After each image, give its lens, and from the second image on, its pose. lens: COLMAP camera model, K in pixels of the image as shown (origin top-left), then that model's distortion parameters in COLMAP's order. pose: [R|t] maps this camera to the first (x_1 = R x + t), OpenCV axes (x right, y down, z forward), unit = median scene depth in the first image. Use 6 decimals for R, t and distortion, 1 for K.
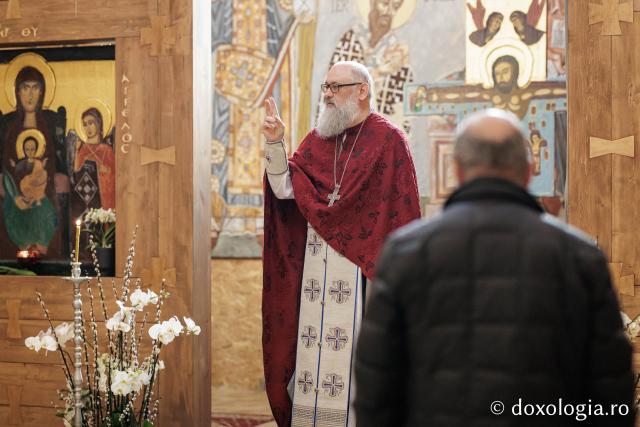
lens RADIAL K [[1710.5, 0, 348.0], [0, 1710.5, 225.1], [0, 0, 1]] dist [-0.006974, 0.000000]
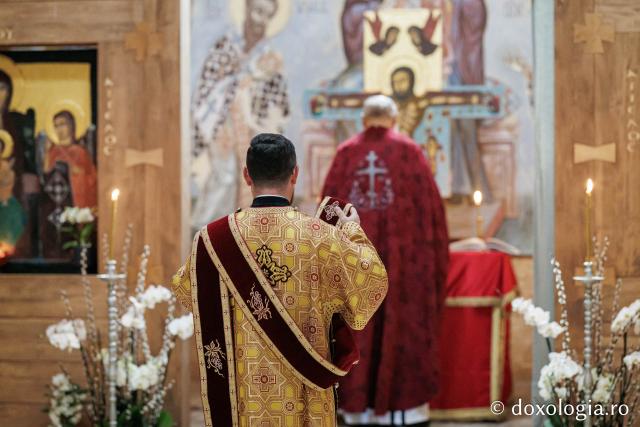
lens RADIAL K [[1710.5, 0, 334.4], [0, 1710.5, 203.2], [0, 0, 1]] dist [-0.006974, 0.000000]
pose [[0.966463, 0.000533, 0.256806, -0.253574], [0.002503, 0.999931, -0.011495, -0.000578], [-0.256794, 0.011752, 0.966395, -0.029815]]
